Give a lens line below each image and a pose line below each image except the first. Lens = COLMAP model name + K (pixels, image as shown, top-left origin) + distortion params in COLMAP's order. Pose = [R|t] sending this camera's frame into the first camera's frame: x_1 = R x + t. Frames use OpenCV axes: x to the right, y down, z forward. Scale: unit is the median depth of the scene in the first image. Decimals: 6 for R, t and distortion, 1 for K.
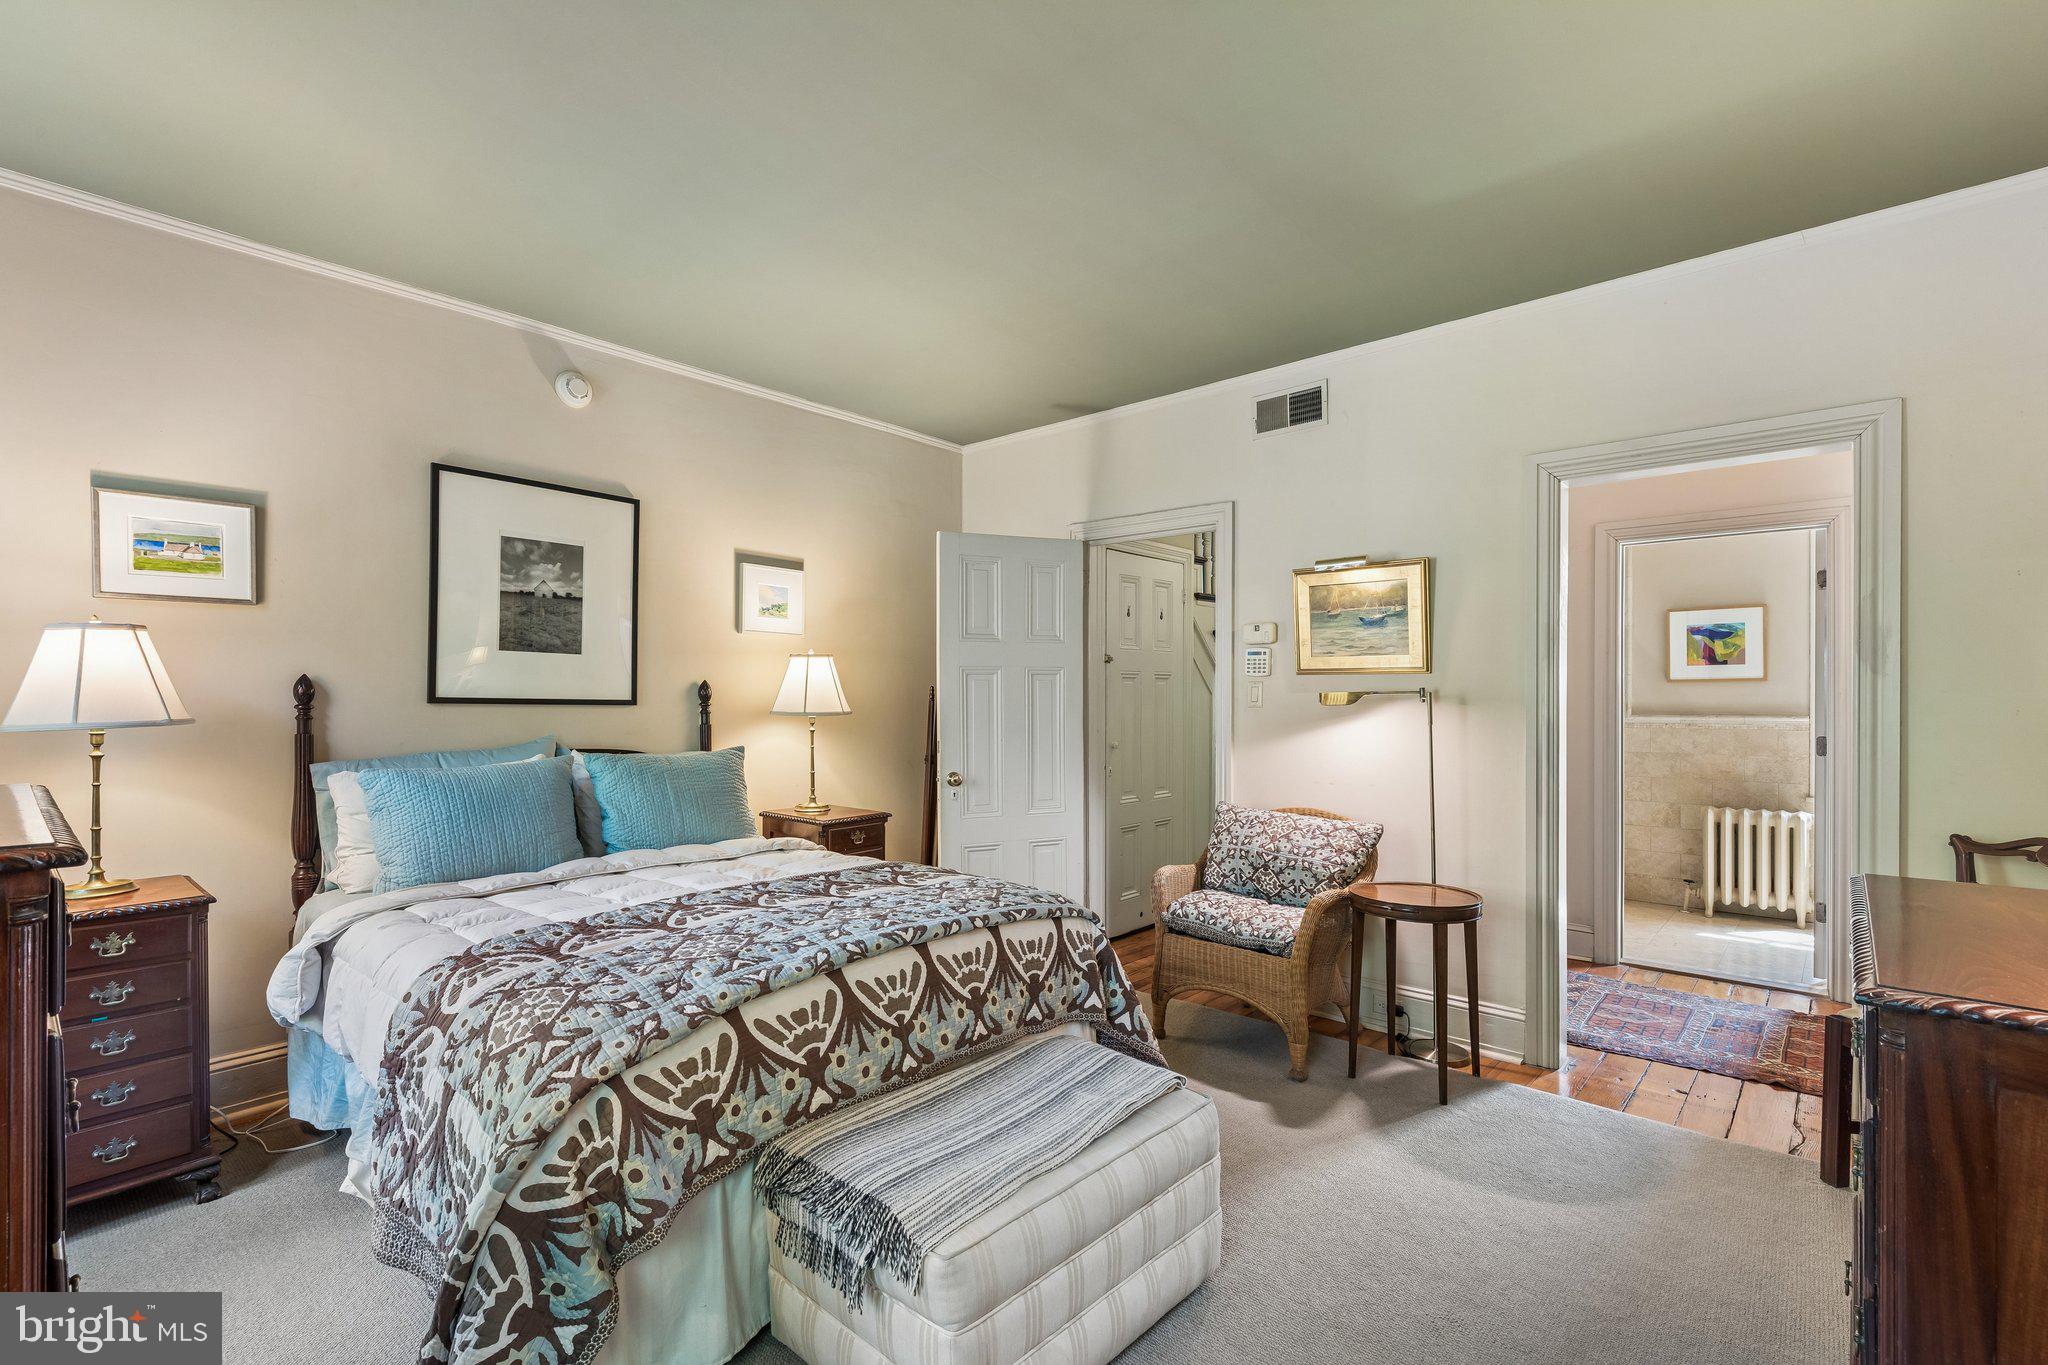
lens RADIAL K [[930.8, 0, 1016.1], [0, 930.8, 695.0], [0, 0, 1]] dist [0.009246, -0.003193]
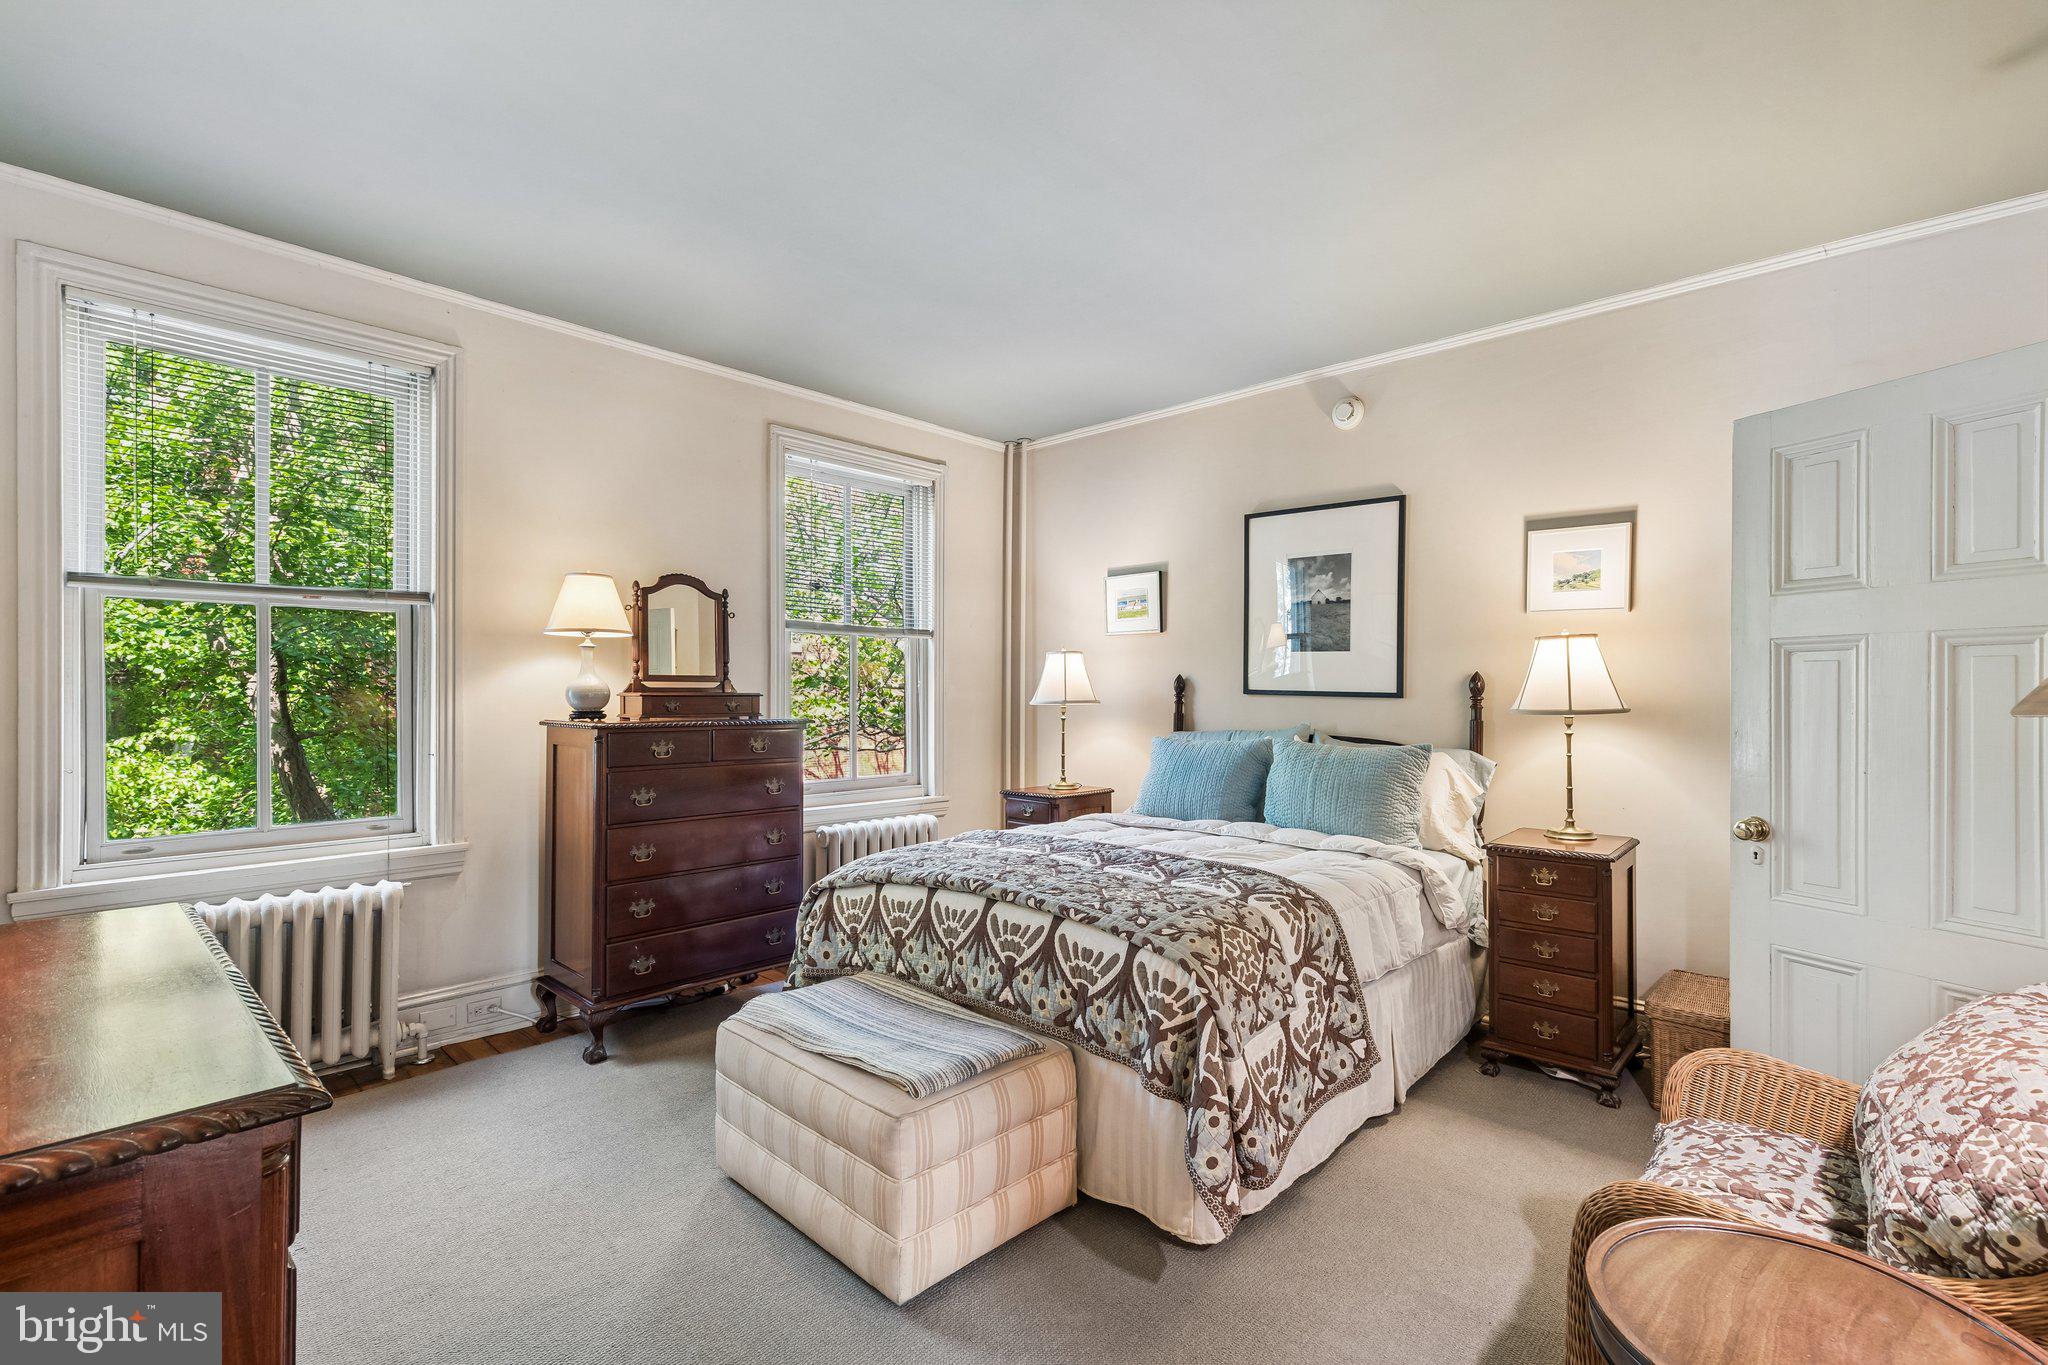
lens RADIAL K [[930.8, 0, 1036.9], [0, 930.8, 681.9], [0, 0, 1]] dist [0.009246, -0.003193]
pose [[-0.020934, -0.004445, -0.999771, 1.584132], [0.000788, 0.999990, -0.004462, -0.004834], [0.999781, -0.000881, -0.020931, 1.593269]]
